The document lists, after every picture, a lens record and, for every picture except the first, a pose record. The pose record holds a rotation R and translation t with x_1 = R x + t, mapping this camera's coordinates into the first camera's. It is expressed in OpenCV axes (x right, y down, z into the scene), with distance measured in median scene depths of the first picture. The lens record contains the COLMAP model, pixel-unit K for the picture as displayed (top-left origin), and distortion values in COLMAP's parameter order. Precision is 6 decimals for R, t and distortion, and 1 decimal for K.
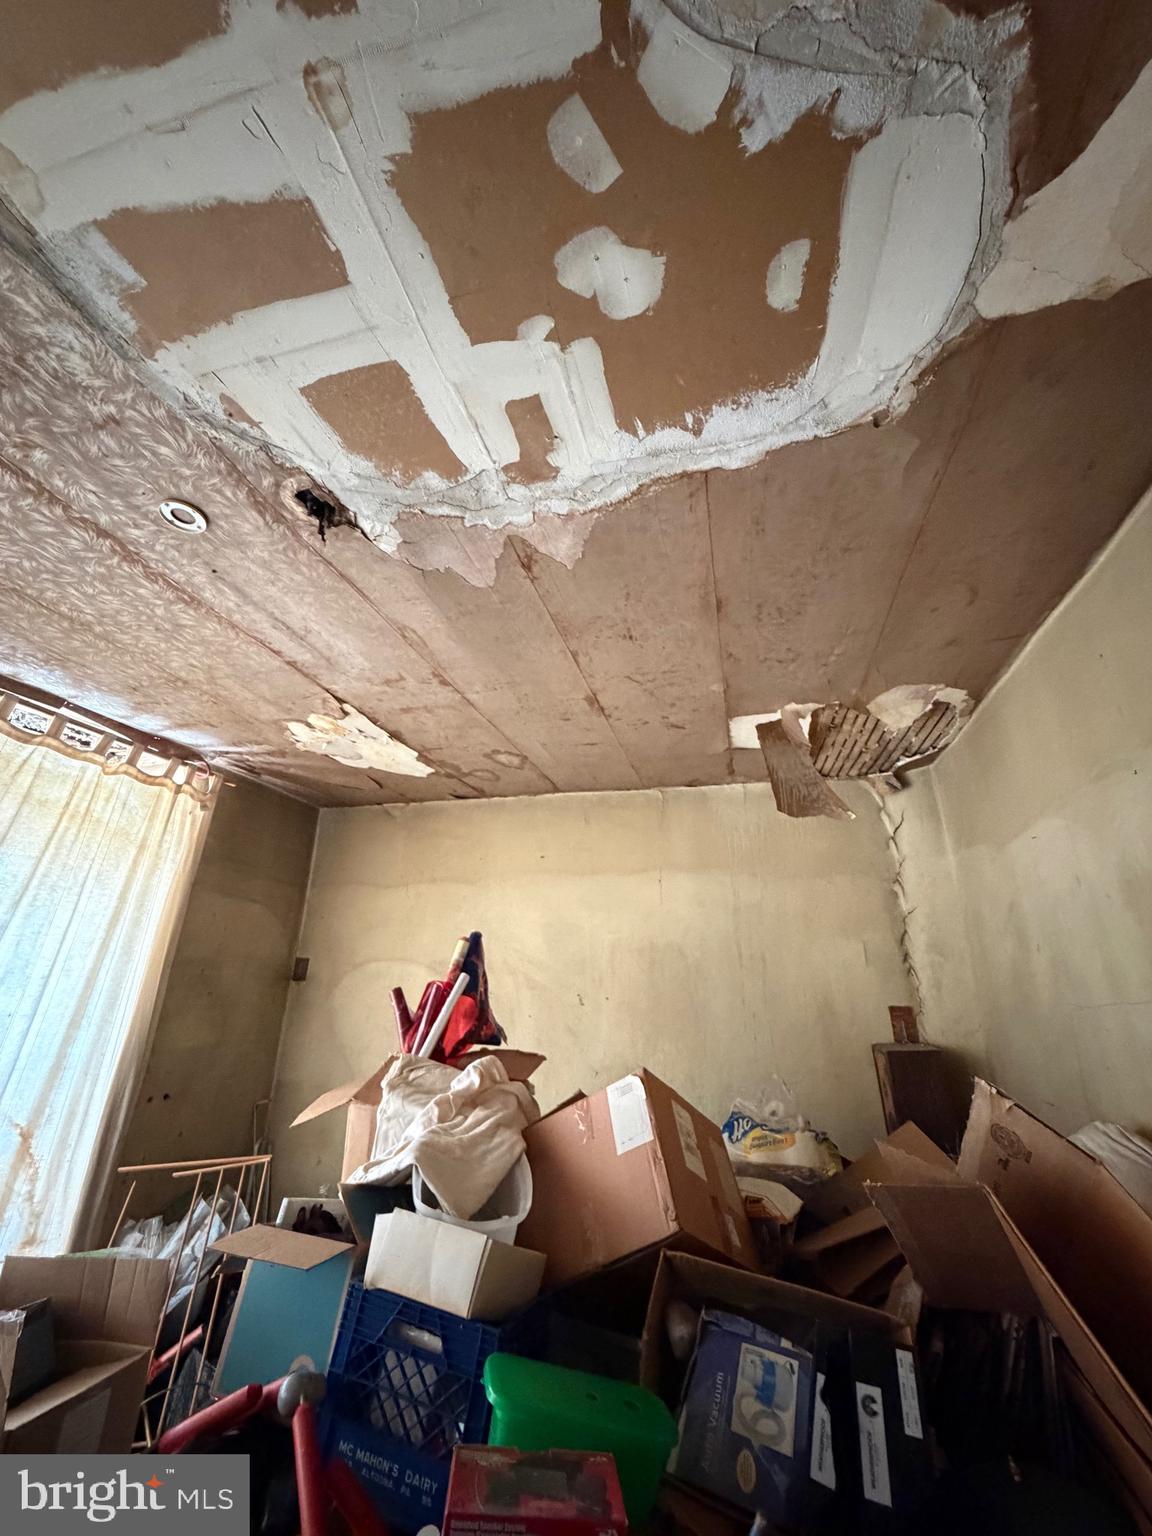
lens RADIAL K [[614.1, 0, 572.6], [0, 614.1, 764.2], [0, 0, 1]] dist [0.001857, -0.000200]
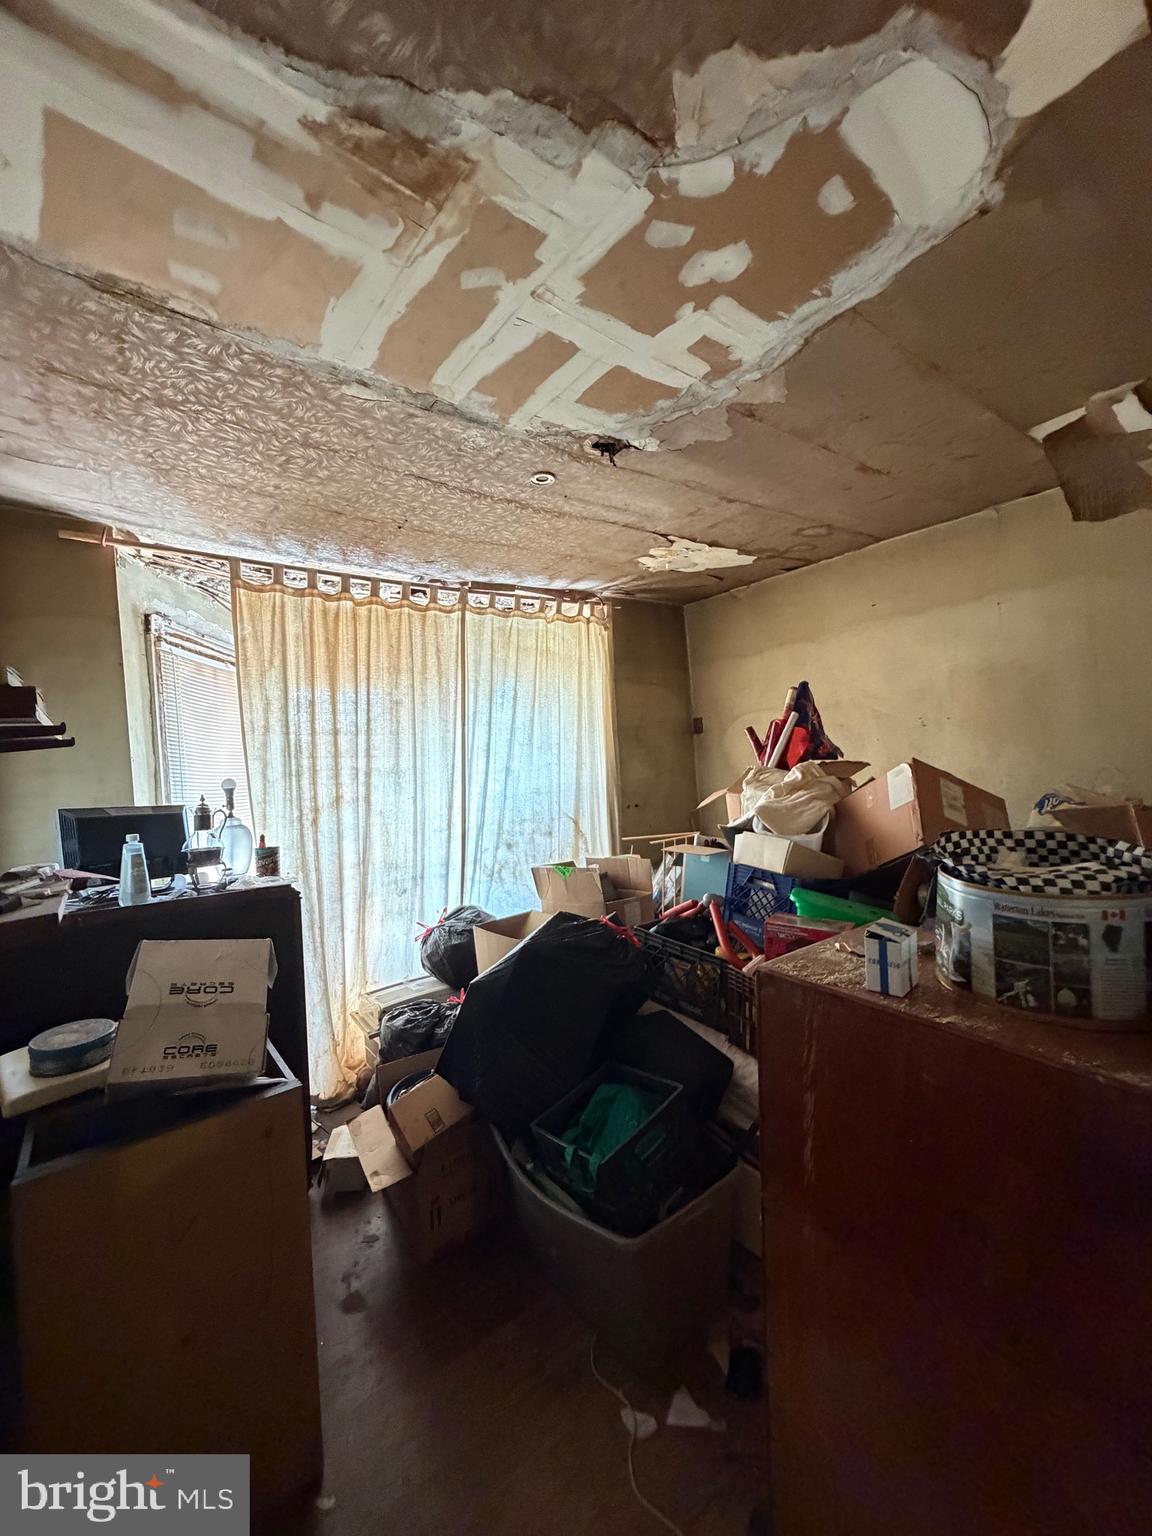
lens RADIAL K [[614.1, 0, 575.4], [0, 614.1, 767.7], [0, 0, 1]] dist [0.001857, -0.000200]
pose [[0.796187, -0.072183, -0.600730, 0.280311], [0.295619, 0.912694, 0.282135, -0.087826], [0.527917, -0.402219, 0.748013, -0.378551]]
